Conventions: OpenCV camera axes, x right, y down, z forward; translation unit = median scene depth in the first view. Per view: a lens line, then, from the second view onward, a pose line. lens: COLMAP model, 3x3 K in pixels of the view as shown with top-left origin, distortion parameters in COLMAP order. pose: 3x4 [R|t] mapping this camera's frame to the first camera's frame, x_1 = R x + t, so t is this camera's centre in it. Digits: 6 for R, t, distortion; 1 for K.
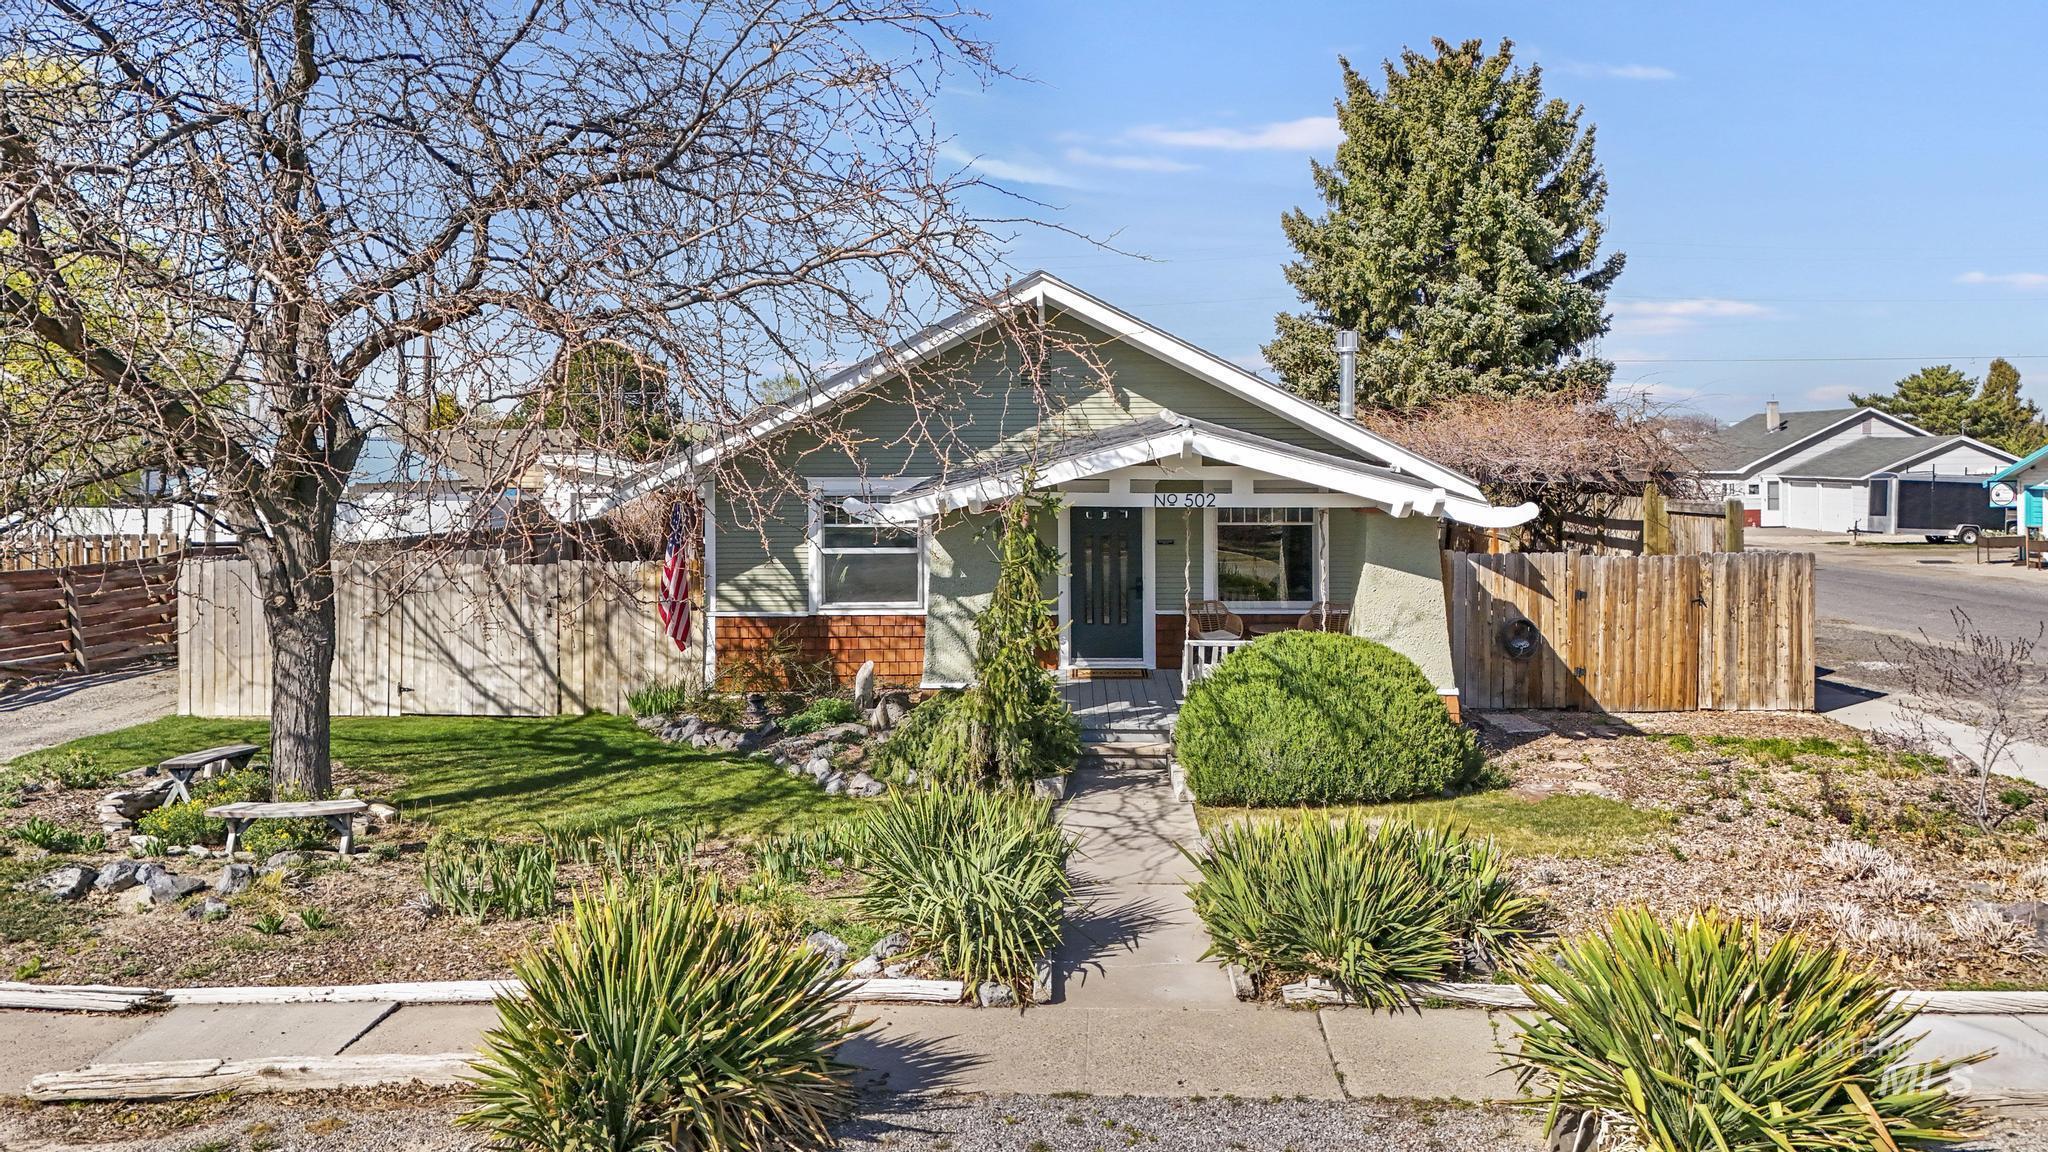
lens RADIAL K [[1527.2, 0, 1015.8], [0, 1527.2, 578.4], [0, 0, 1]] dist [0.100299, -0.118005]
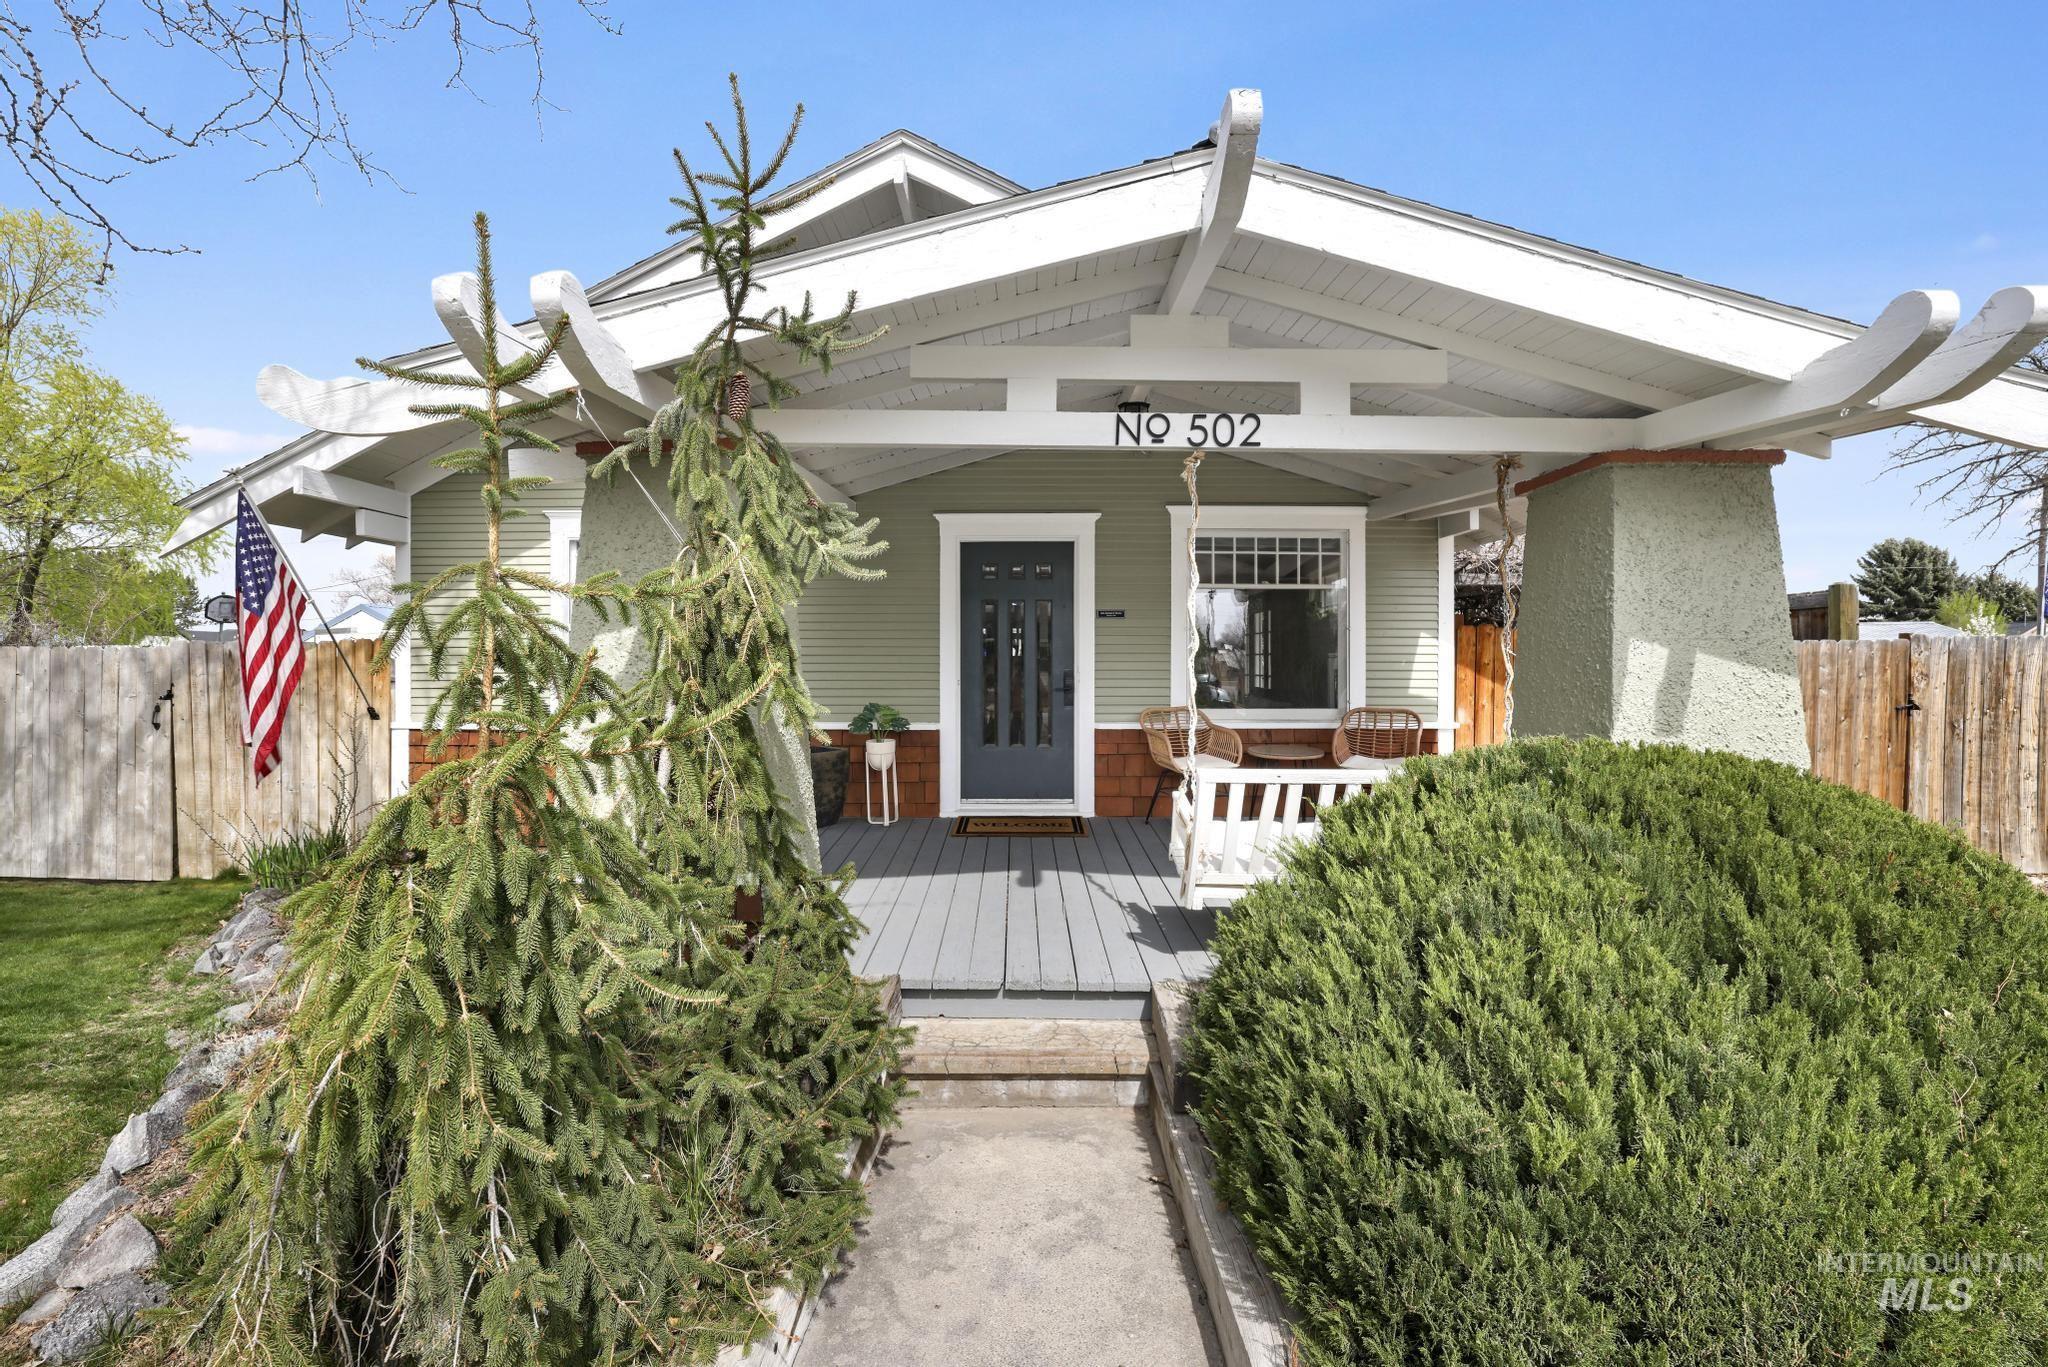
lens RADIAL K [[900.3, 0, 1012.5], [0, 900.3, 679.1], [0, 0, 1]] dist [-0.053054, 0.021716]
pose [[0.999456, 0.005276, 0.032562, 0.046369], [-0.003168, 0.997916, -0.064450, 0.027172], [-0.032835, 0.064311, 0.997390, 0.640459]]
